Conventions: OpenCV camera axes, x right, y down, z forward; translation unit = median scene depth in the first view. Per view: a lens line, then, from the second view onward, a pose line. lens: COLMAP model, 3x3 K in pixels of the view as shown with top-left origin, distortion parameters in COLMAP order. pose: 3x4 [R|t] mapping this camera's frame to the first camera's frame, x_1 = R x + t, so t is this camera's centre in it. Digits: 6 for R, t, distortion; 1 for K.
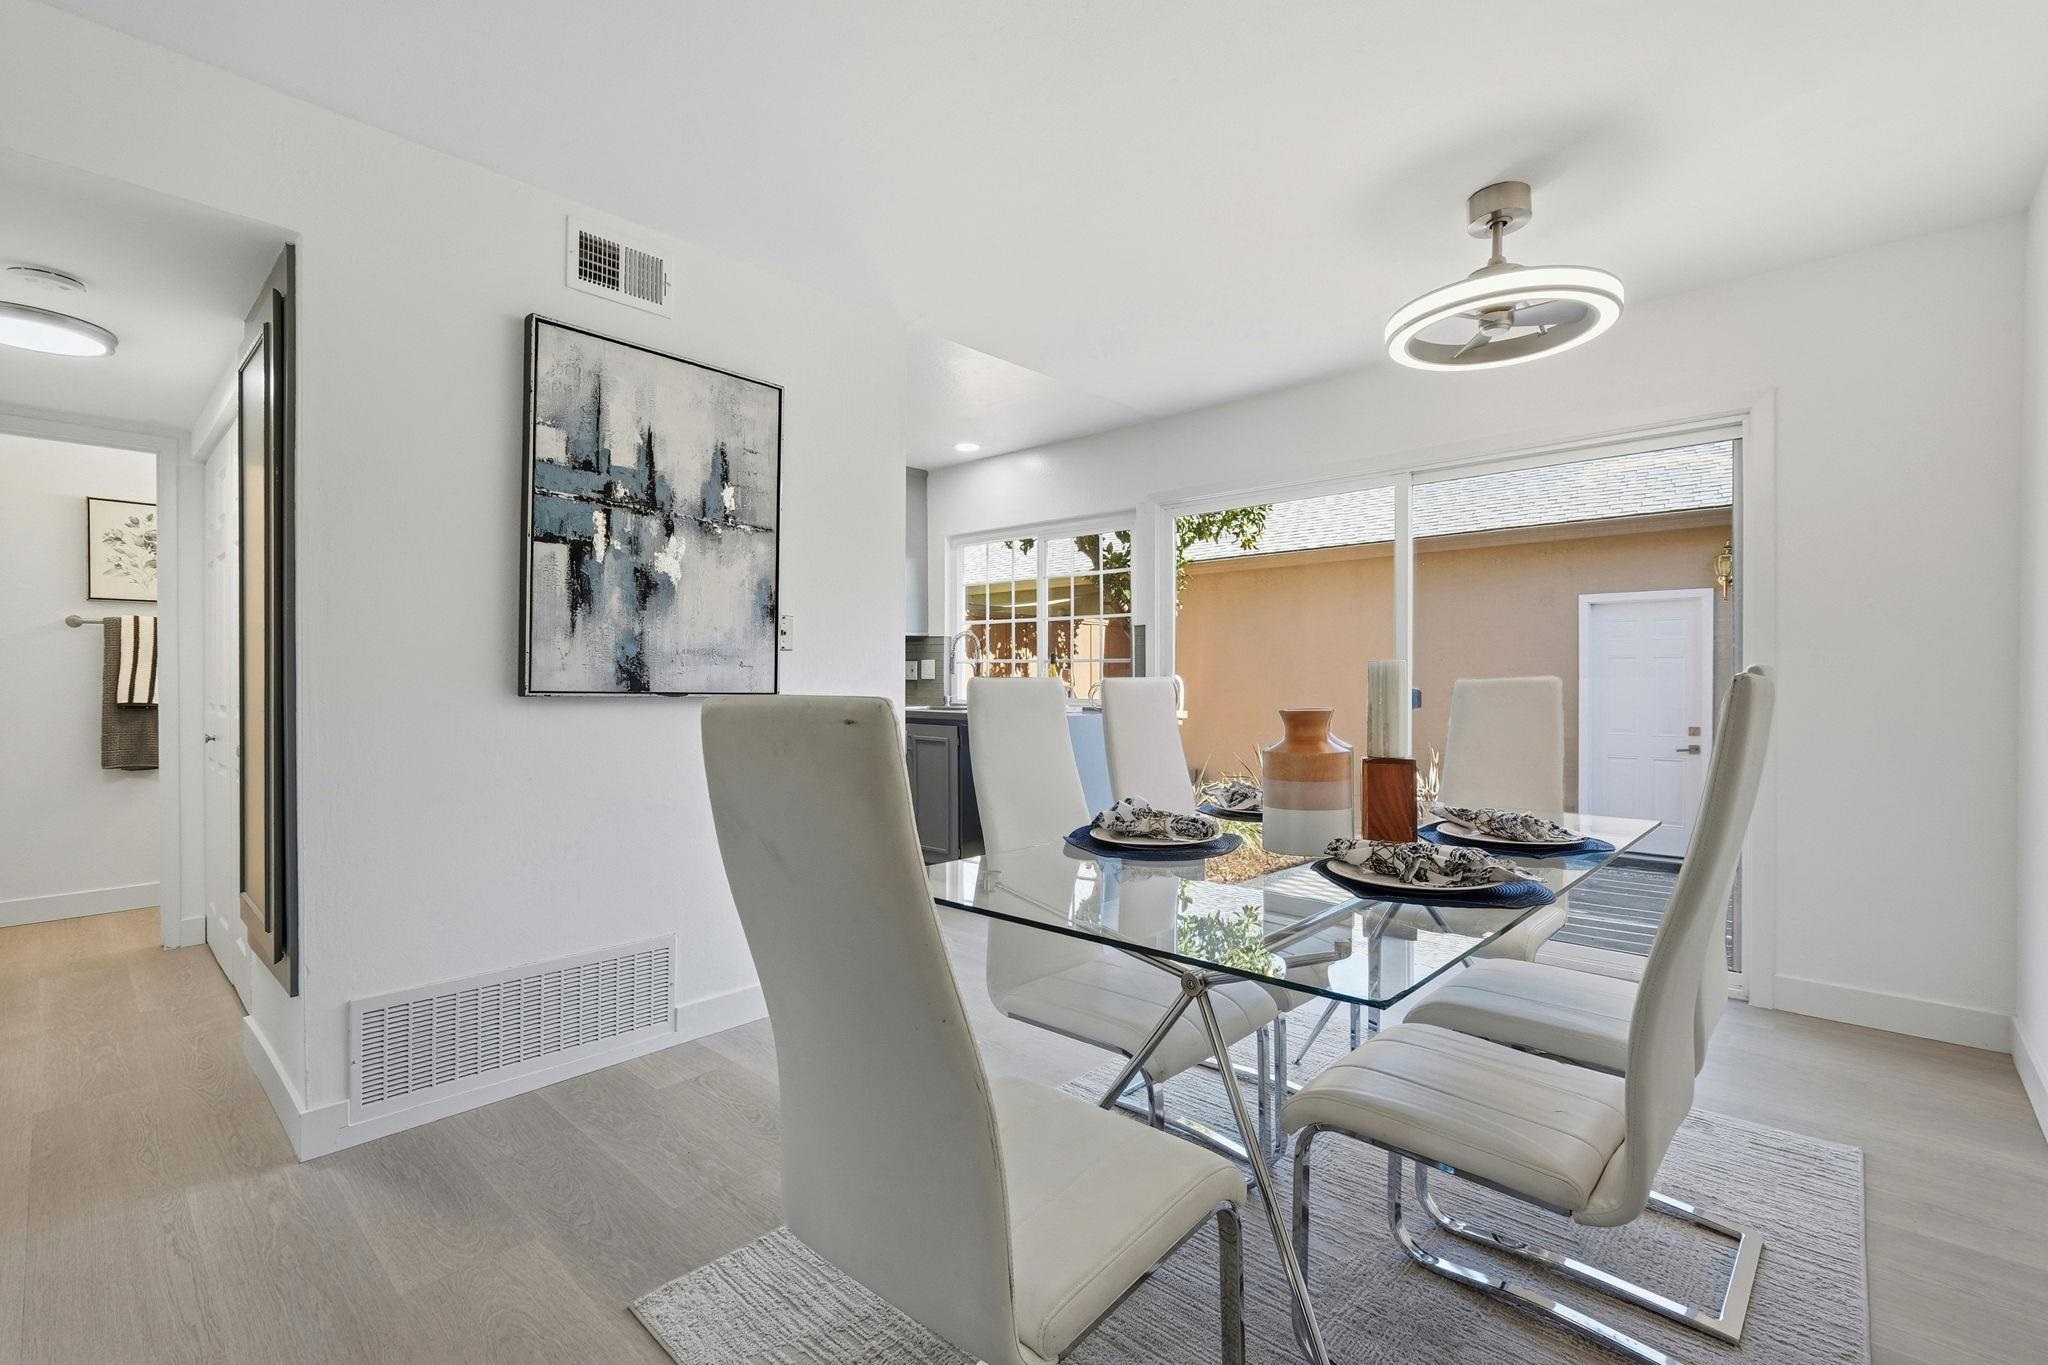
lens RADIAL K [[903.6, 0, 1031.0], [0, 903.6, 682.4], [0, 0, 1]] dist [0.001685, -0.000101]
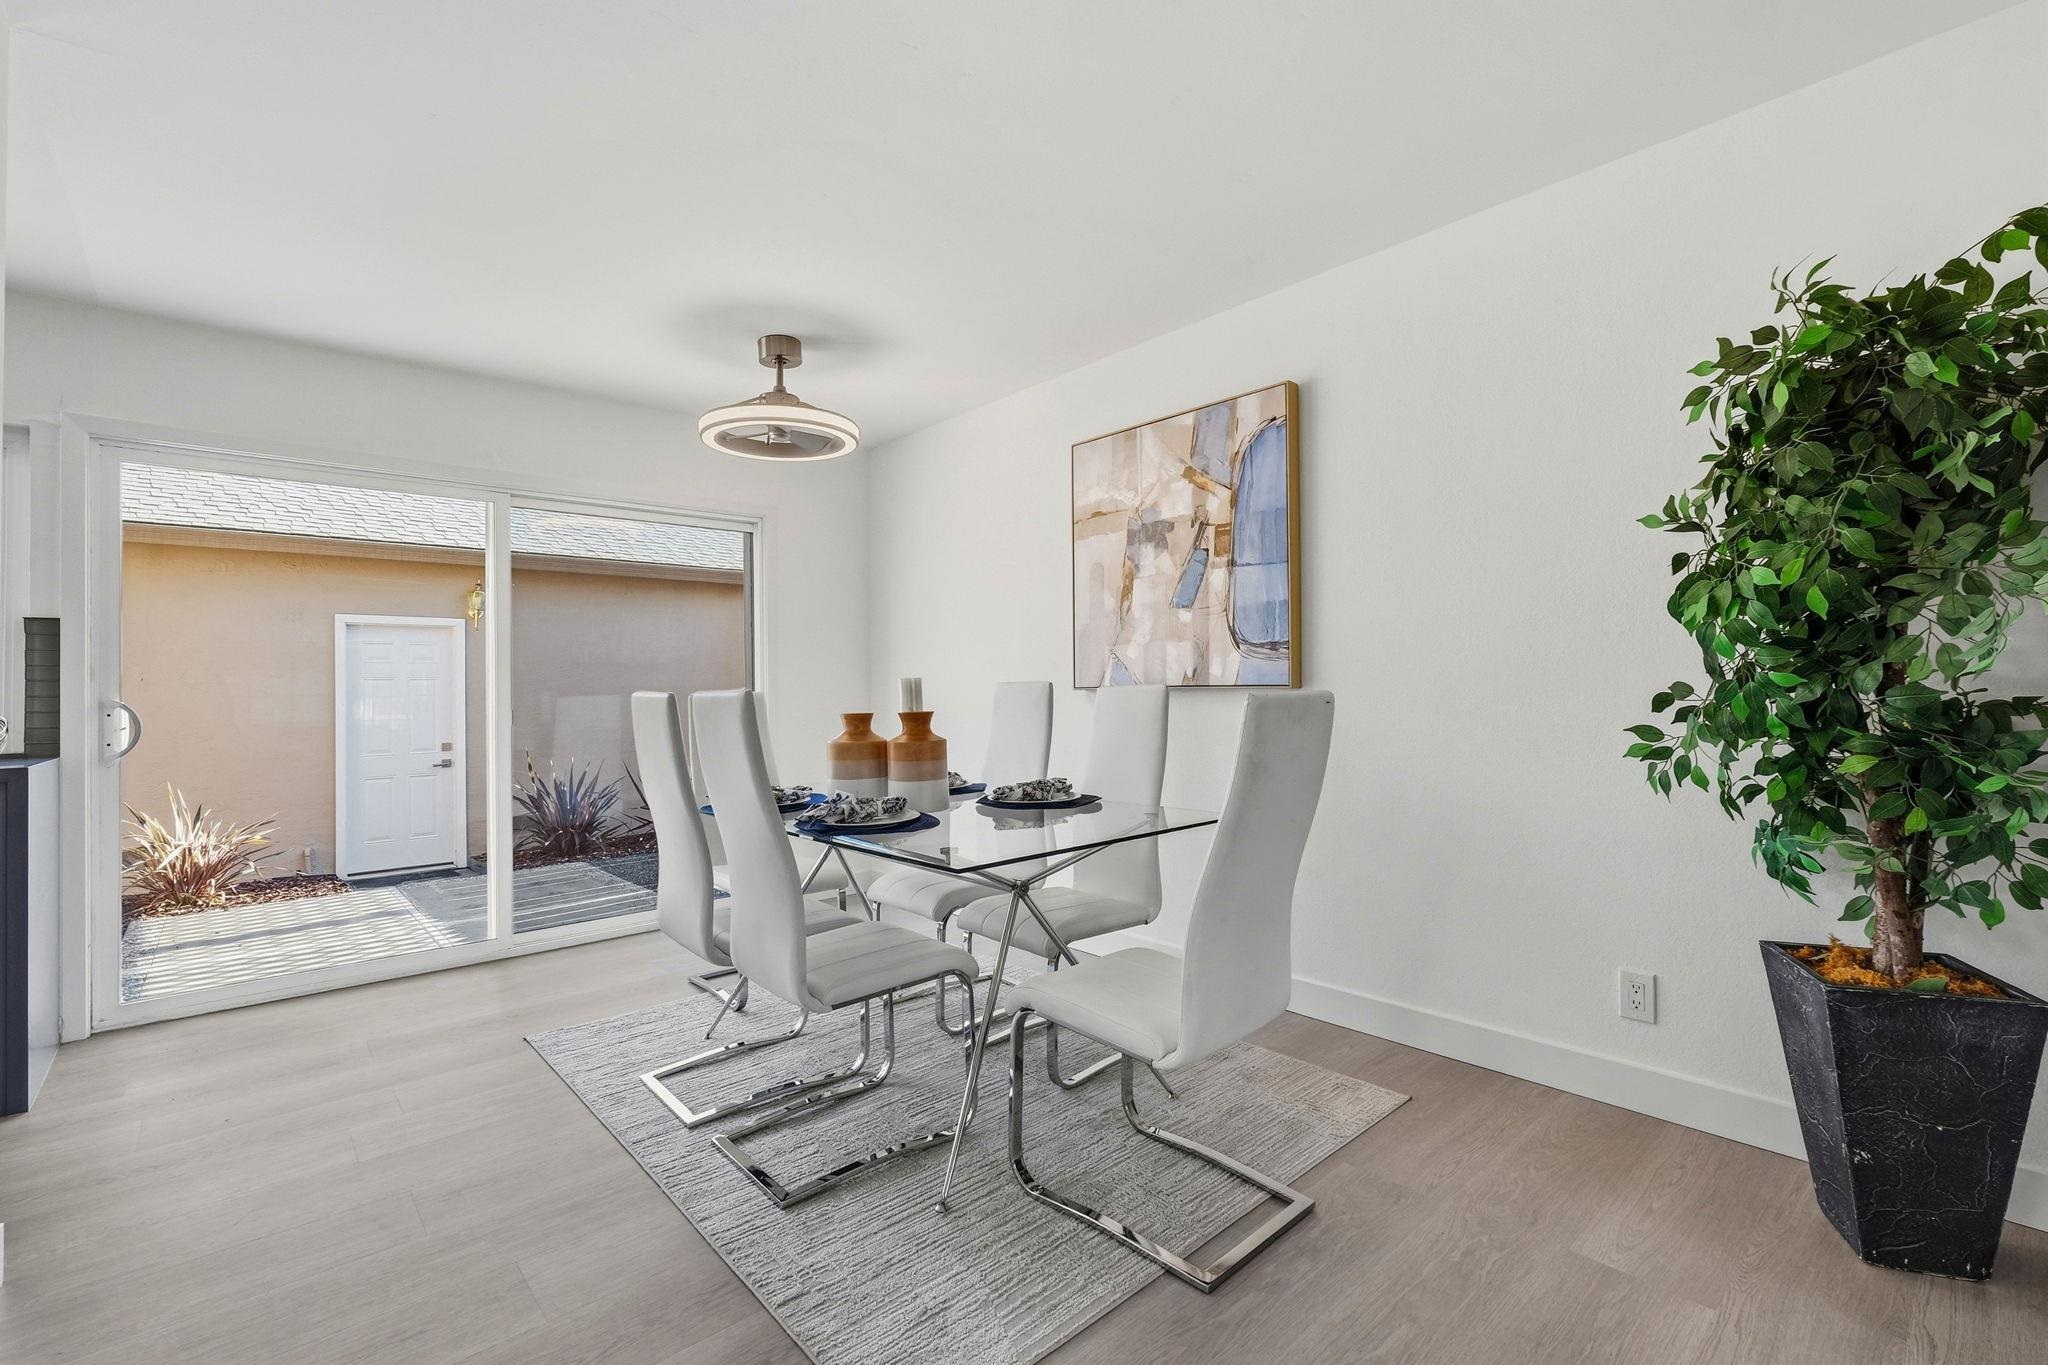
lens RADIAL K [[903.6, 0, 1031.0], [0, 903.6, 682.4], [0, 0, 1]] dist [0.001685, -0.000101]
pose [[0.094114, 0.004426, 0.995552, -0.518573], [0.026208, 0.999633, -0.006922, 0.003013], [-0.995216, 0.026743, 0.093963, 0.329894]]
